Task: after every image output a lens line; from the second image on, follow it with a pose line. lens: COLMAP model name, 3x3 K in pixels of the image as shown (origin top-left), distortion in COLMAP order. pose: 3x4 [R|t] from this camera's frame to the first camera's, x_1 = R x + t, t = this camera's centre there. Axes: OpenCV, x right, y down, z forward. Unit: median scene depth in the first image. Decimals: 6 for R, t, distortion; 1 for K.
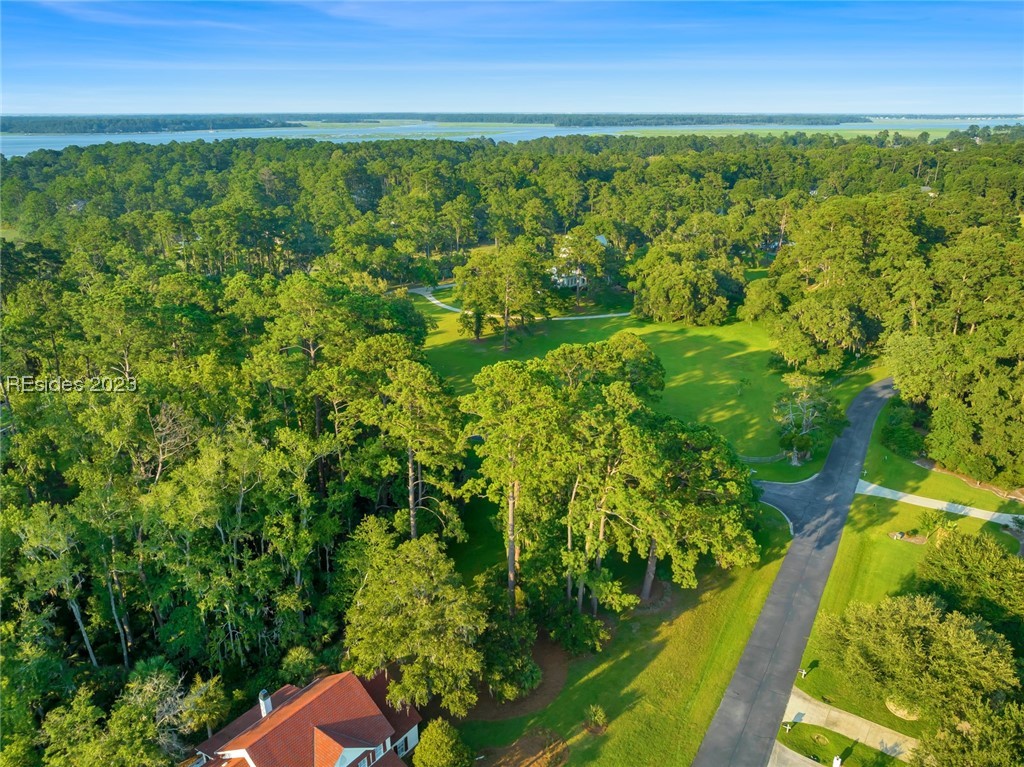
lens RADIAL K [[712.6, 0, 505.5], [0, 712.6, 379.9], [0, 0, 1]] dist [-0.027096, 0.001095]
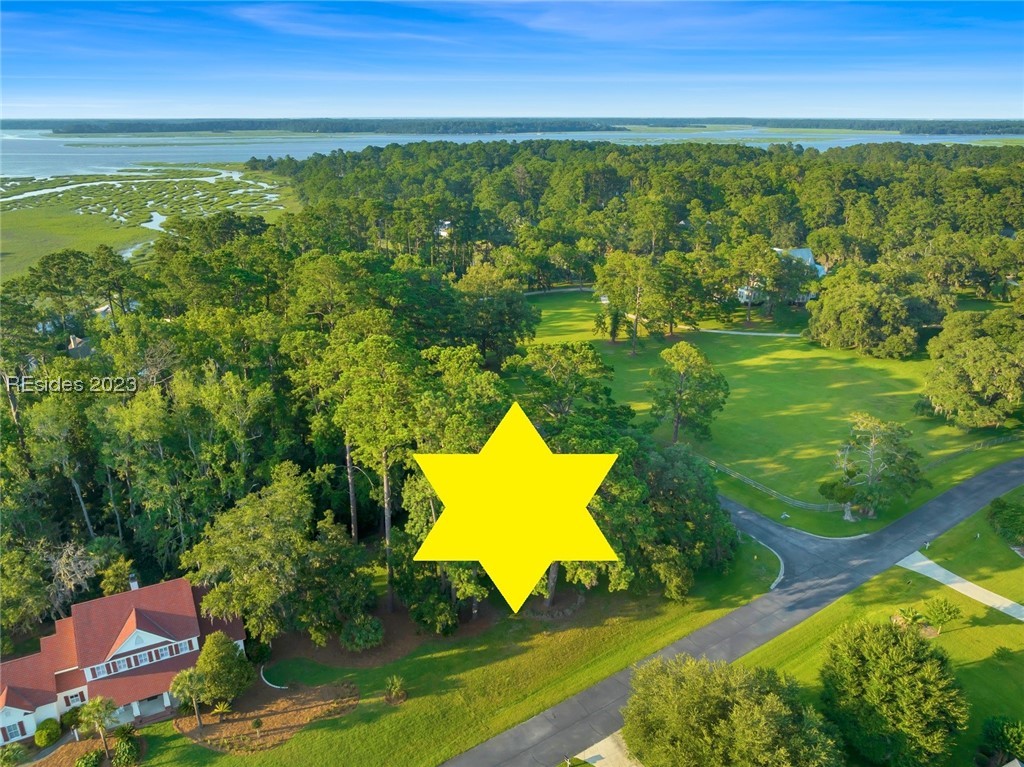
lens RADIAL K [[712.6, 0, 507.9], [0, 712.6, 387.0], [0, 0, 1]] dist [-0.027096, 0.001095]
pose [[0.913073, 0.142307, -0.382160, 0.196891], [-0.141063, 0.989502, 0.031432, -0.004191], [0.382620, 0.025209, 0.923562, 0.031637]]
